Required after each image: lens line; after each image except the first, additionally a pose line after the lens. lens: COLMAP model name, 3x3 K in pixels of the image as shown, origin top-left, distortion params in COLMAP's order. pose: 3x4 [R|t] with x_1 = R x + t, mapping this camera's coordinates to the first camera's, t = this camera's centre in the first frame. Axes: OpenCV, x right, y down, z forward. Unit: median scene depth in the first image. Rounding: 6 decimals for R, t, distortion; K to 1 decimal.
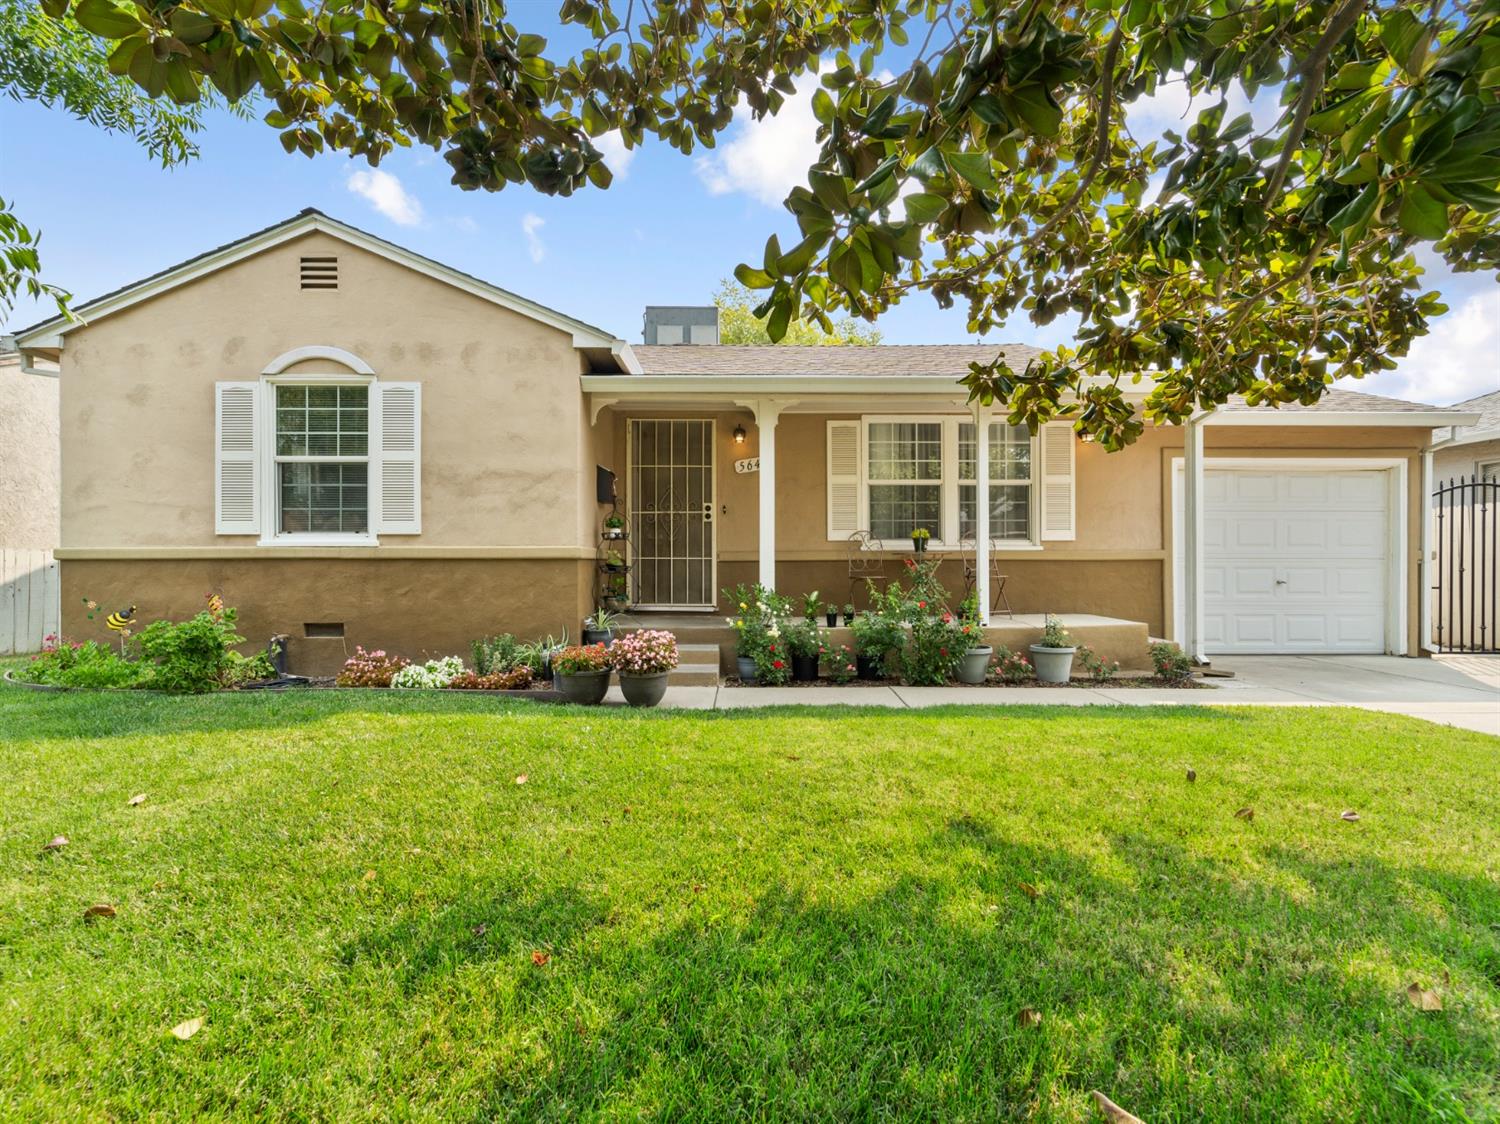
lens RADIAL K [[686.3, 0, 750.0], [0, 686.3, 562.0], [0, 0, 1]] dist [0.004136, 0.000528]
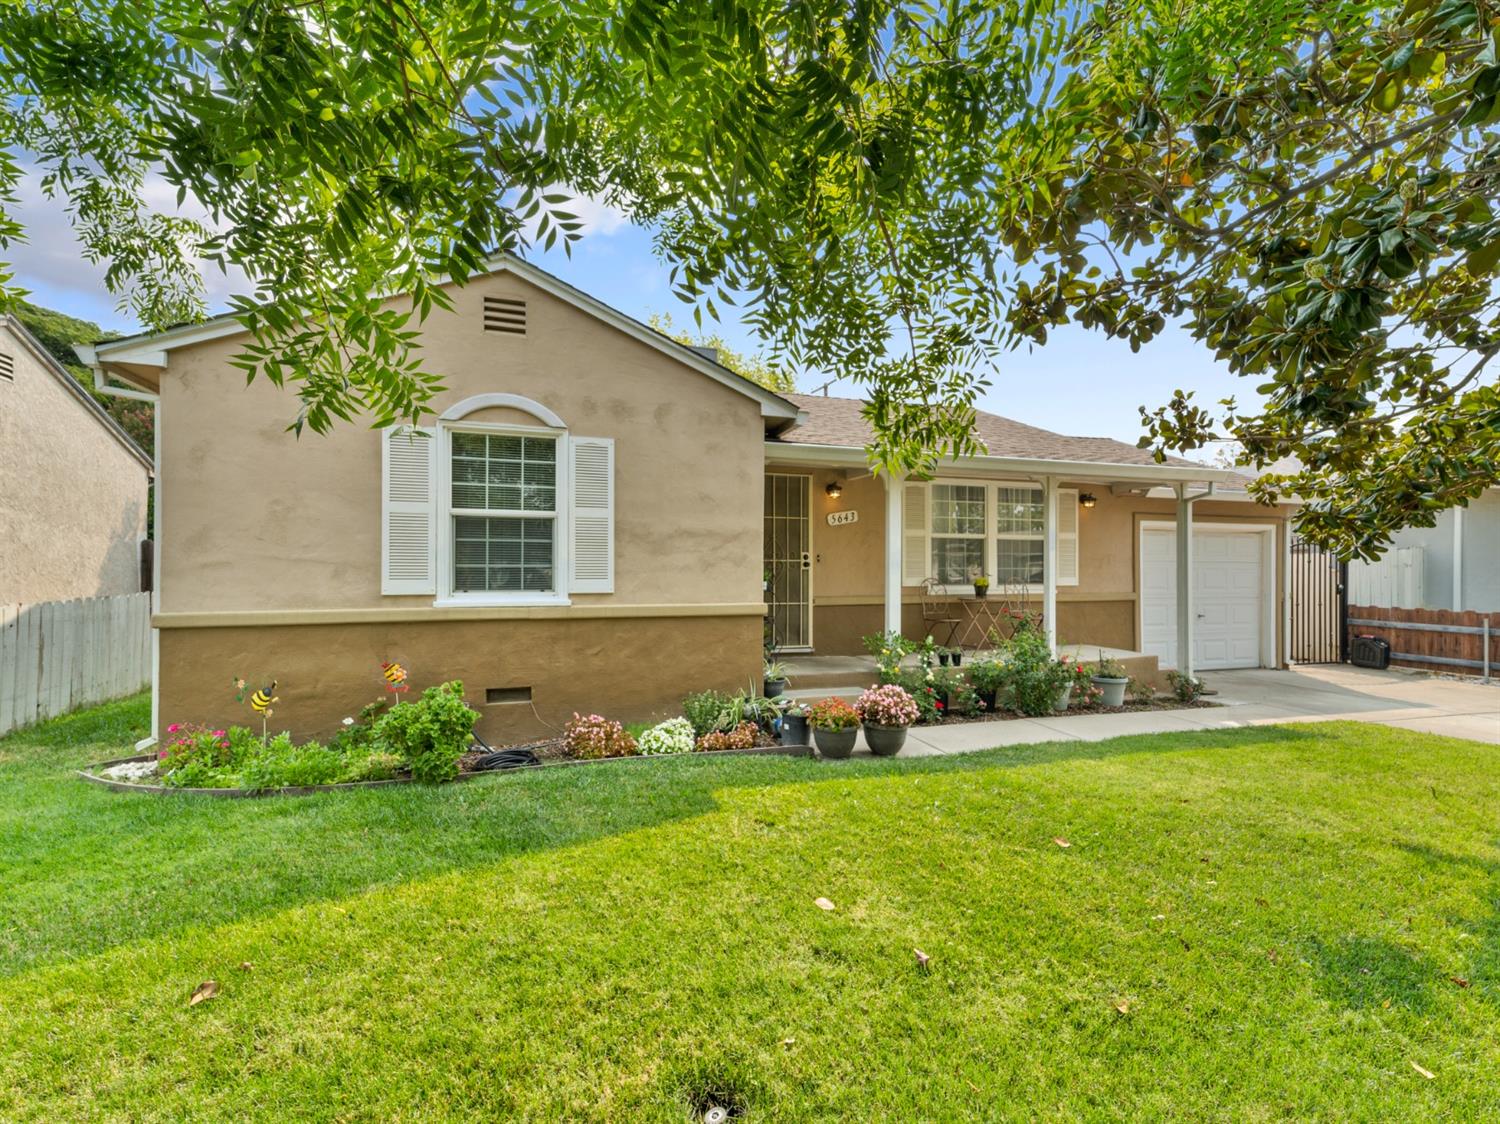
lens RADIAL K [[675.2, 0, 750.0], [0, 675.2, 562.0], [0, 0, 1]] dist [0.029334, 0.000244]
pose [[0.952507, 0.006926, 0.304438, -0.586746], [-0.005136, 0.999965, -0.006679, -0.078783], [-0.304473, 0.004798, 0.952509, 0.013918]]
